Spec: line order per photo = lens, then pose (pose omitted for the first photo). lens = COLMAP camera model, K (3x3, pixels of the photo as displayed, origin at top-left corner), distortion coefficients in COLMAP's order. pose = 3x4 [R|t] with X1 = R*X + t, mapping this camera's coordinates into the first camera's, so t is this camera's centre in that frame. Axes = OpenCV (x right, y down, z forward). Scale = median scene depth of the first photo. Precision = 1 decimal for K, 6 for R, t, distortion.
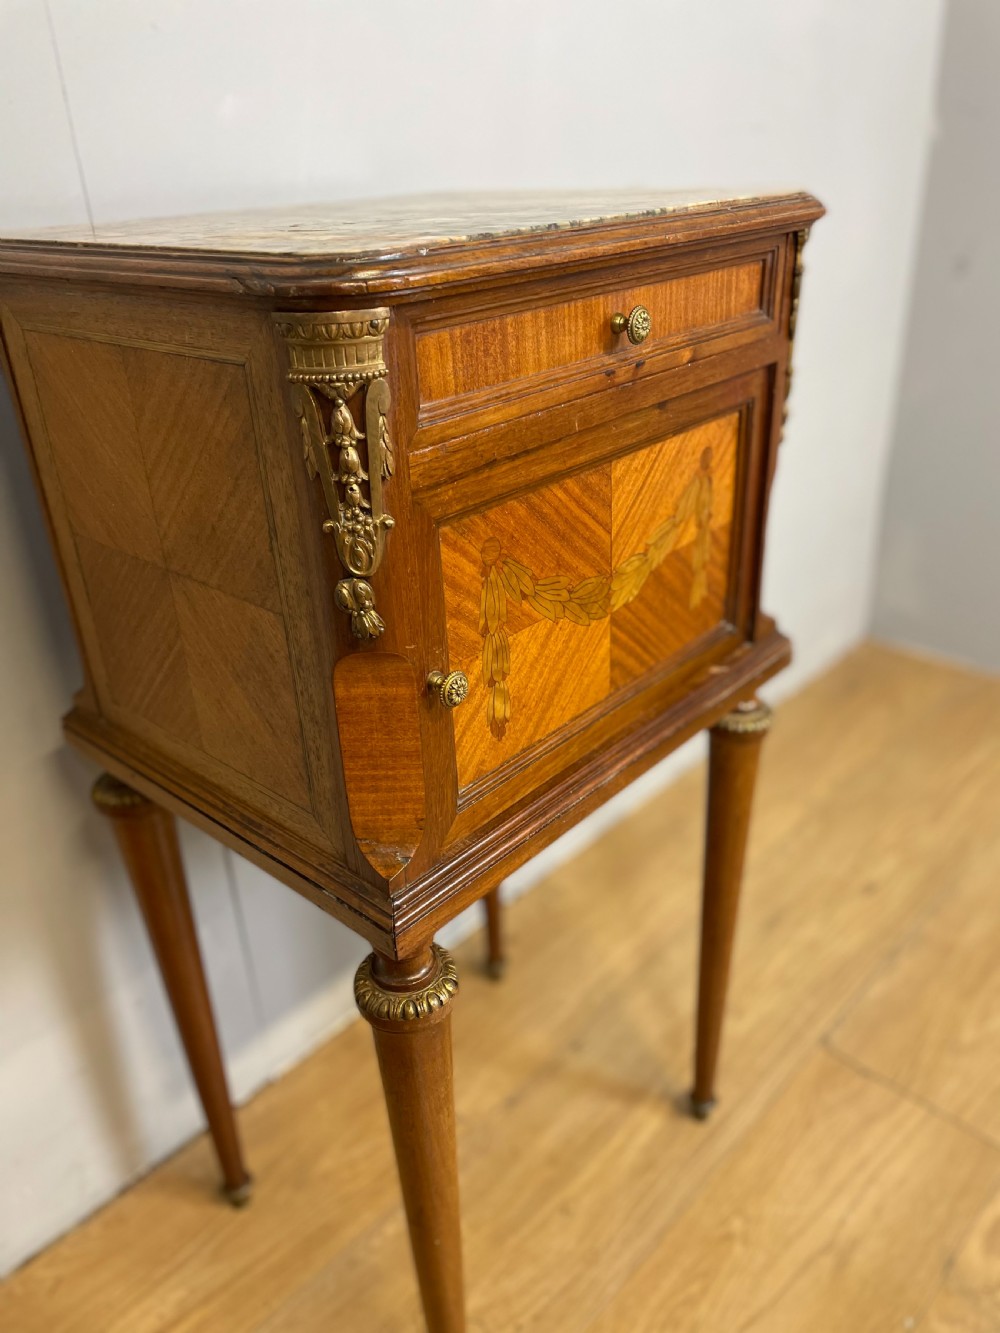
lens RADIAL K [[1025.9, 0, 502.0], [0, 1025.9, 653.1], [0, 0, 1]] dist [0.080537, -0.116758]
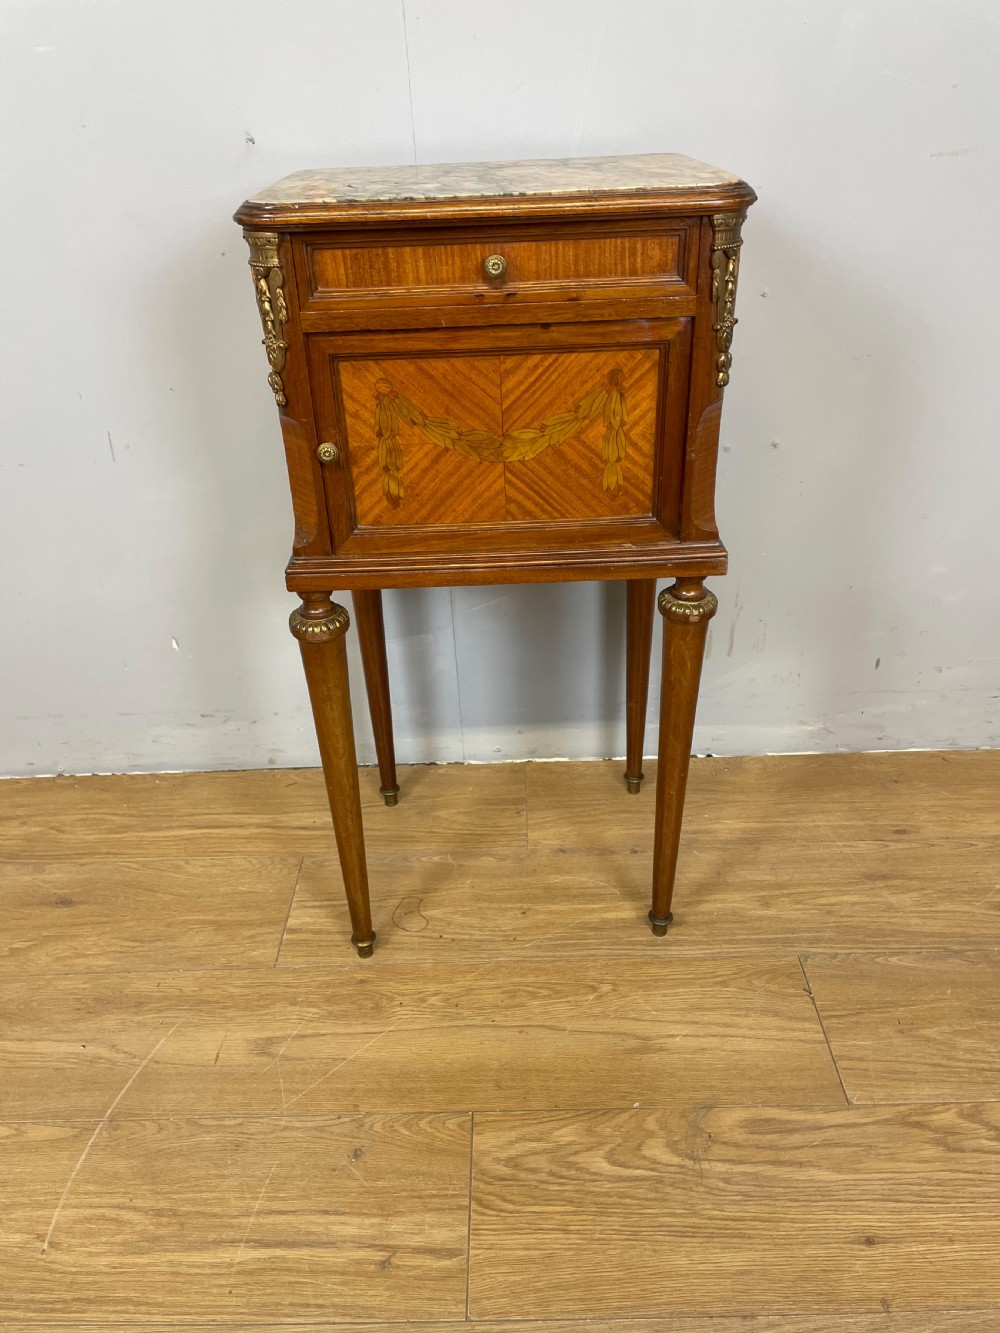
lens RADIAL K [[1025.9, 0, 502.8], [0, 1025.9, 660.6], [0, 0, 1]] dist [0.080537, -0.116758]
pose [[0.680521, 0.374605, -0.629732, 1.314296], [-0.317327, 0.925330, 0.207526, -0.092299], [0.660451, 0.058606, 0.748579, -0.125407]]
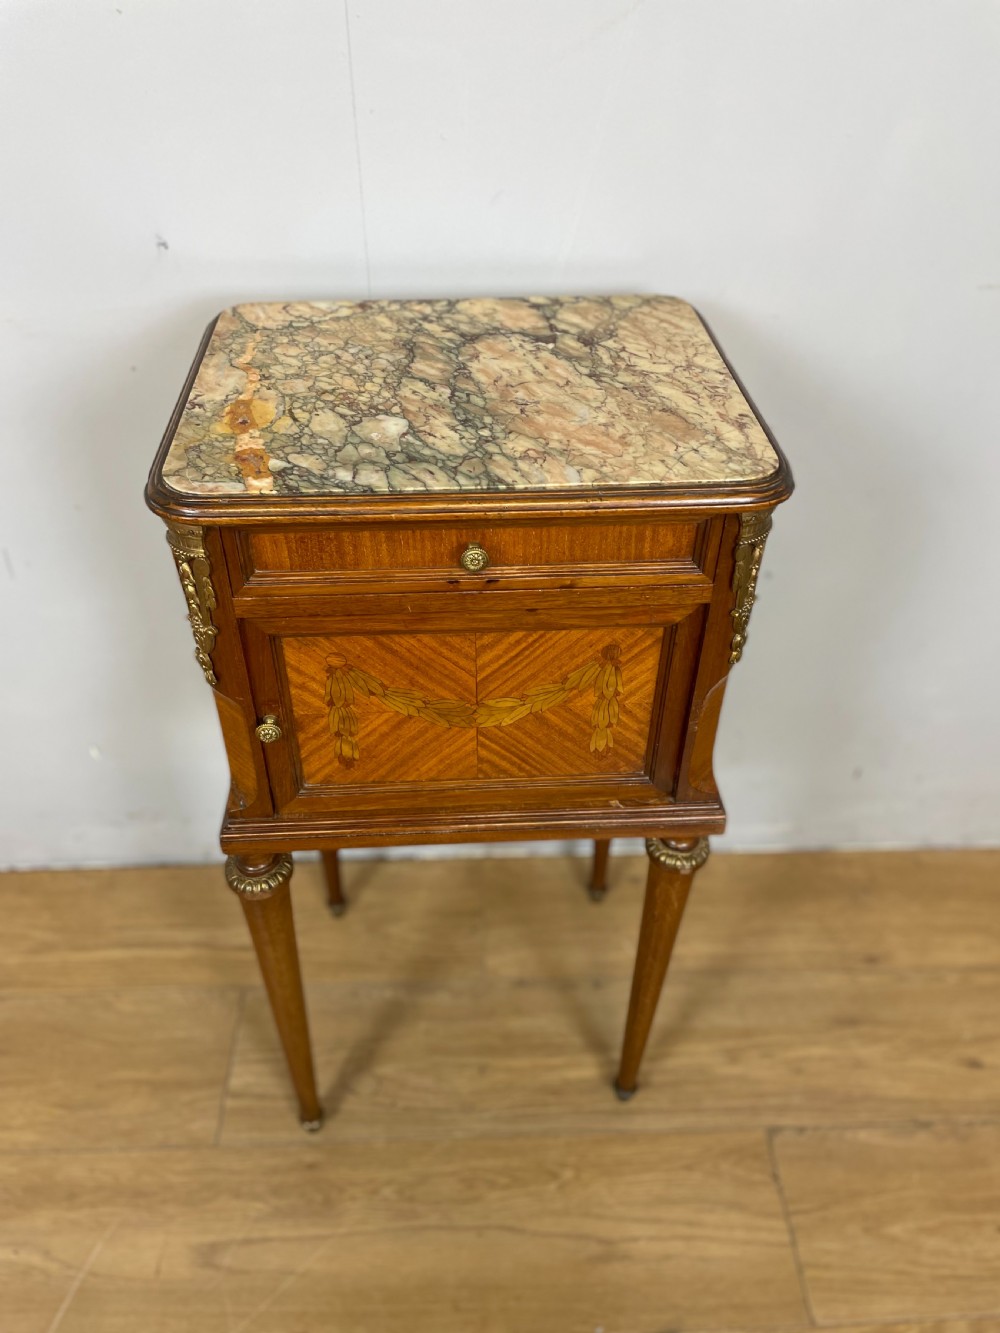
lens RADIAL K [[1025.9, 0, 500.1], [0, 1025.9, 643.6], [0, 0, 1]] dist [0.080537, -0.116758]
pose [[0.707647, 0.476314, -0.521882, 0.846412], [-0.346471, 0.877642, 0.331214, -0.642130], [0.615787, -0.053565, 0.786089, 0.013322]]
